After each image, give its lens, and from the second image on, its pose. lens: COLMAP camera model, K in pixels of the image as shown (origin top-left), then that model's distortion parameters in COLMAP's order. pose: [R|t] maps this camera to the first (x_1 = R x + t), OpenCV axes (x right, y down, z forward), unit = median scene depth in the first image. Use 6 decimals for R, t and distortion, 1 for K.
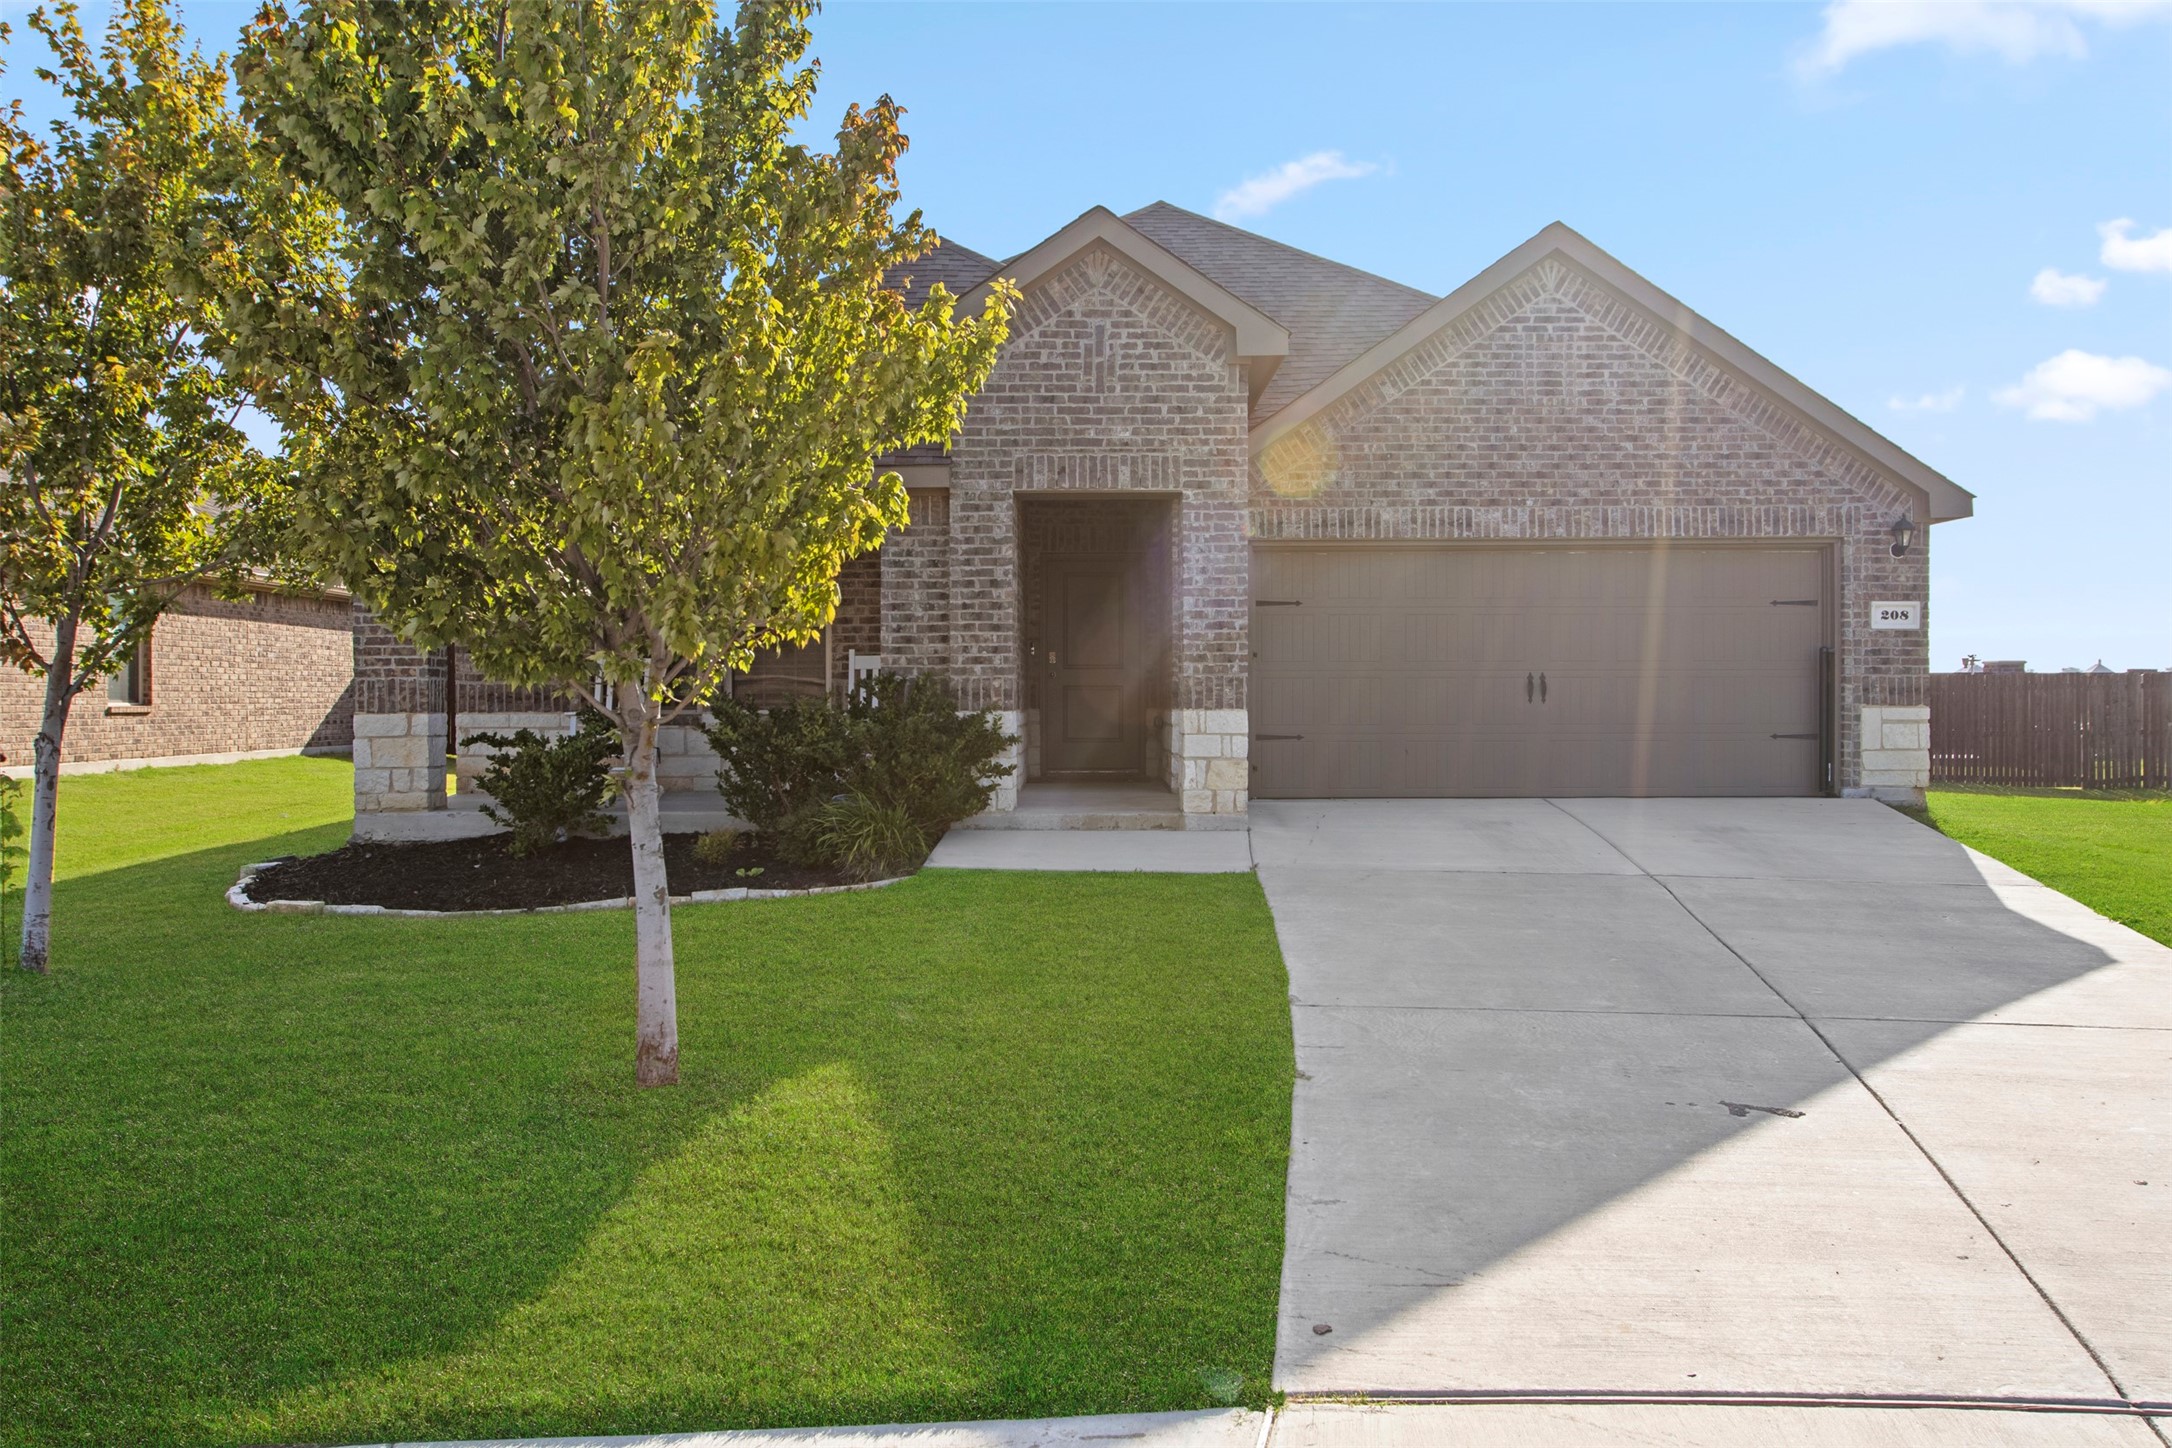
lens RADIAL K [[1860.3, 0, 1086.0], [0, 1860.3, 724.0], [0, 0, 1]] dist [-0.043719, 0.006855]
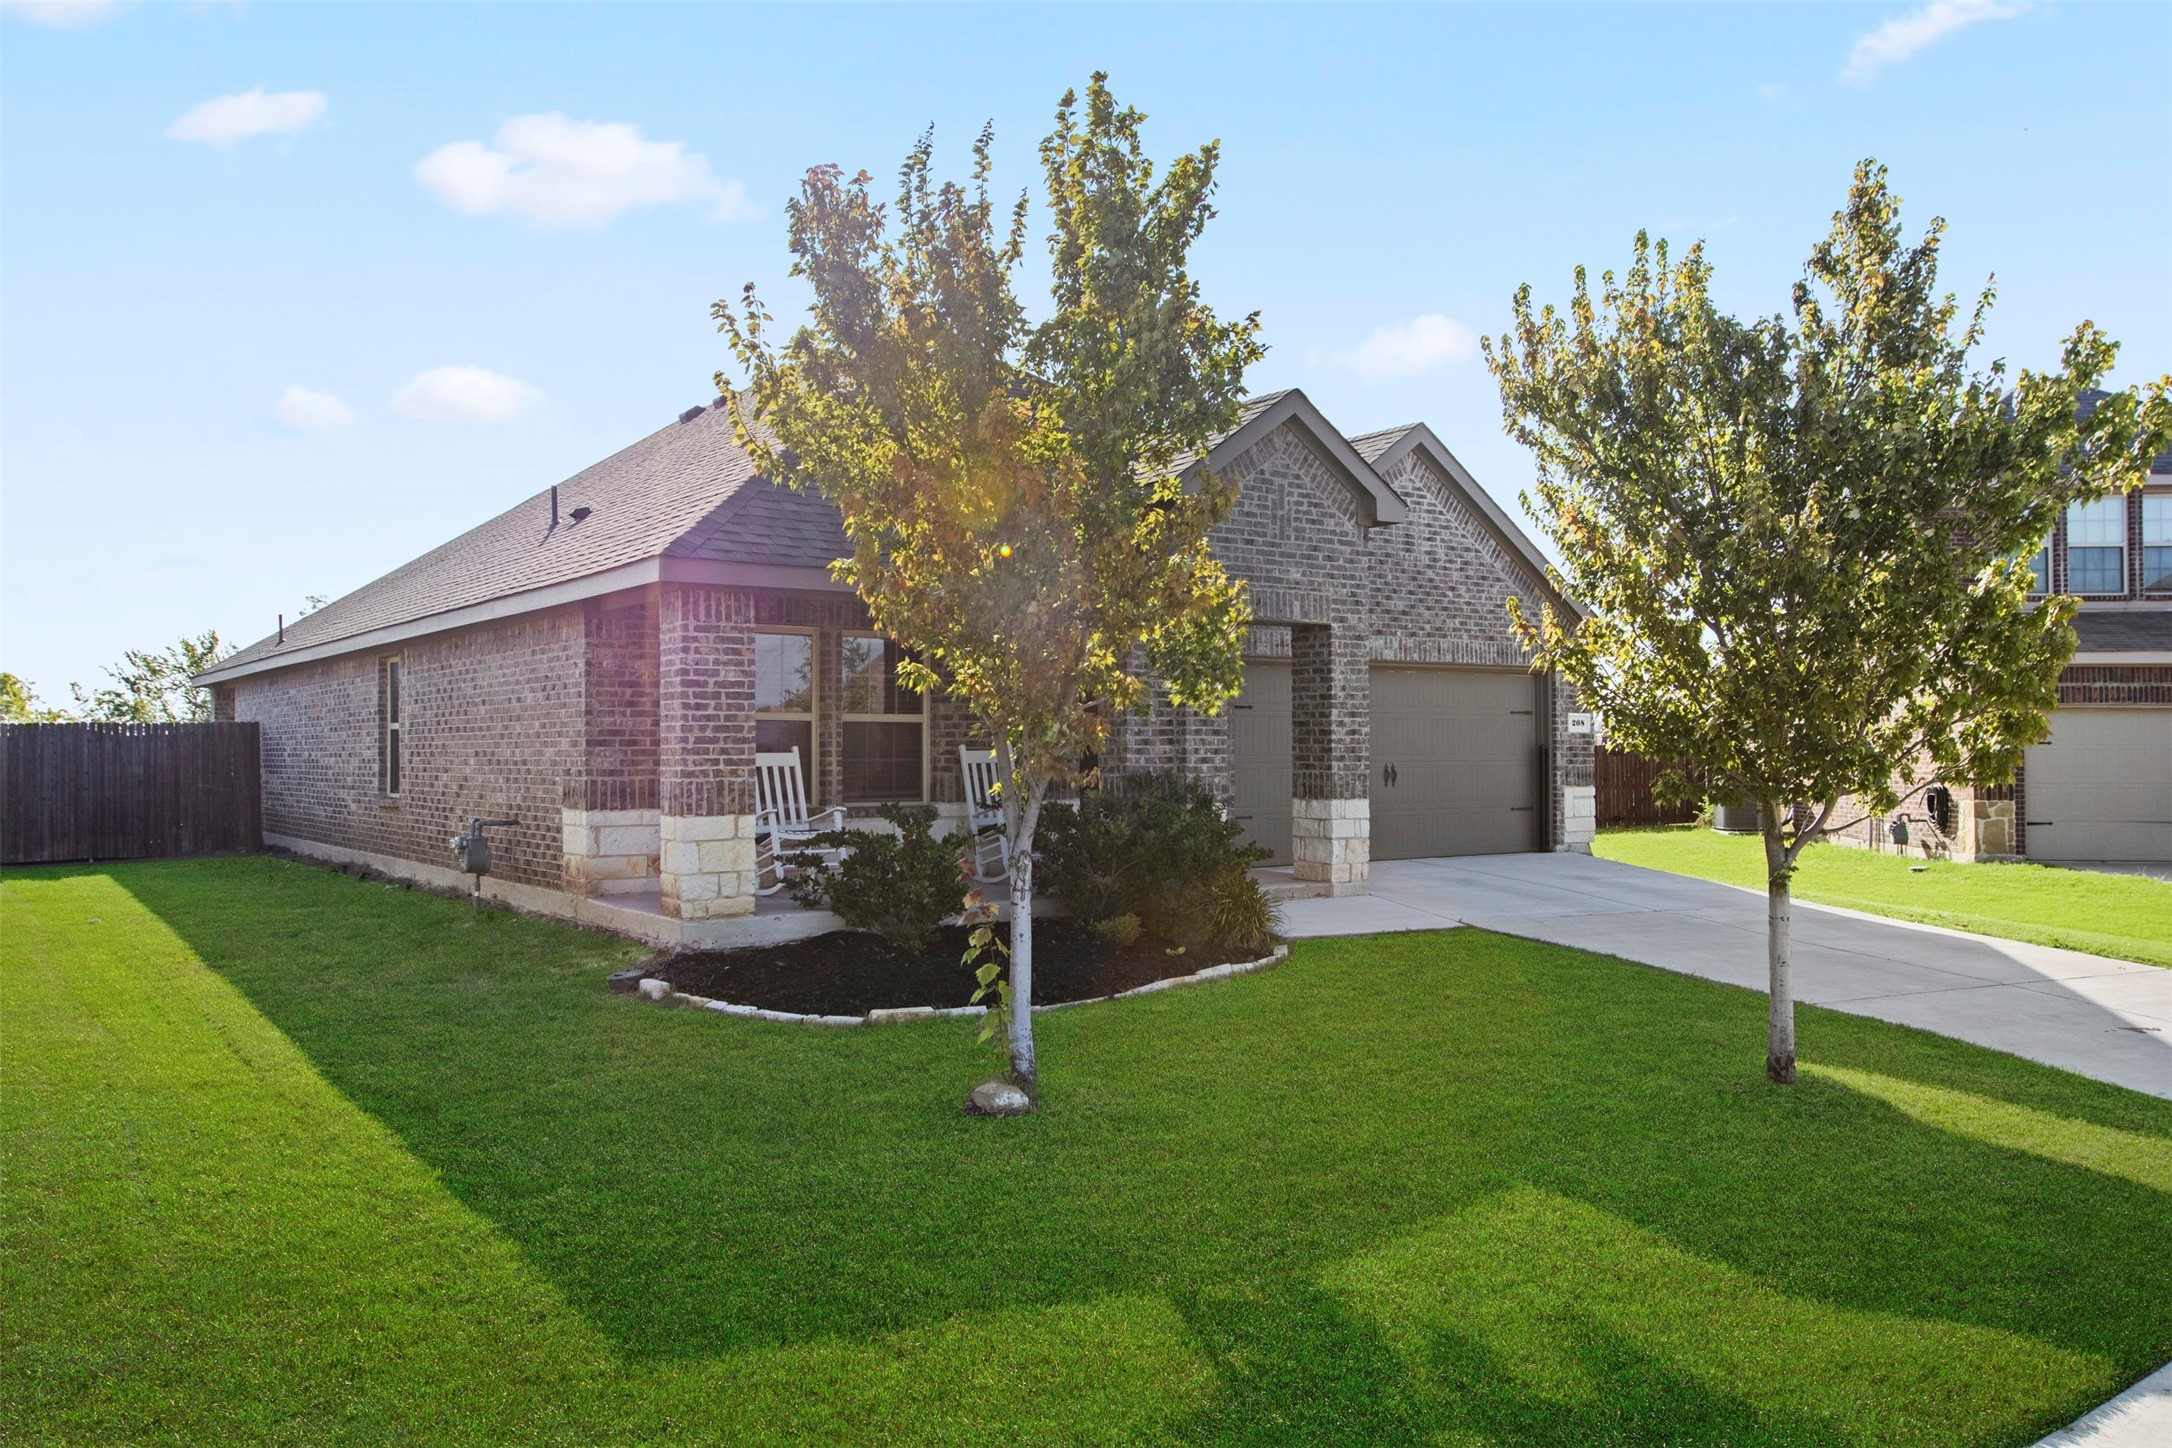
lens RADIAL K [[1860.3, 0, 1086.0], [0, 1860.3, 724.0], [0, 0, 1]] dist [-0.043719, 0.006855]
pose [[0.782712, 0.009798, 0.622307, -0.846299], [0.006163, 0.999705, -0.023491, -0.030169], [-0.622353, 0.022222, 0.782421, 0.131853]]
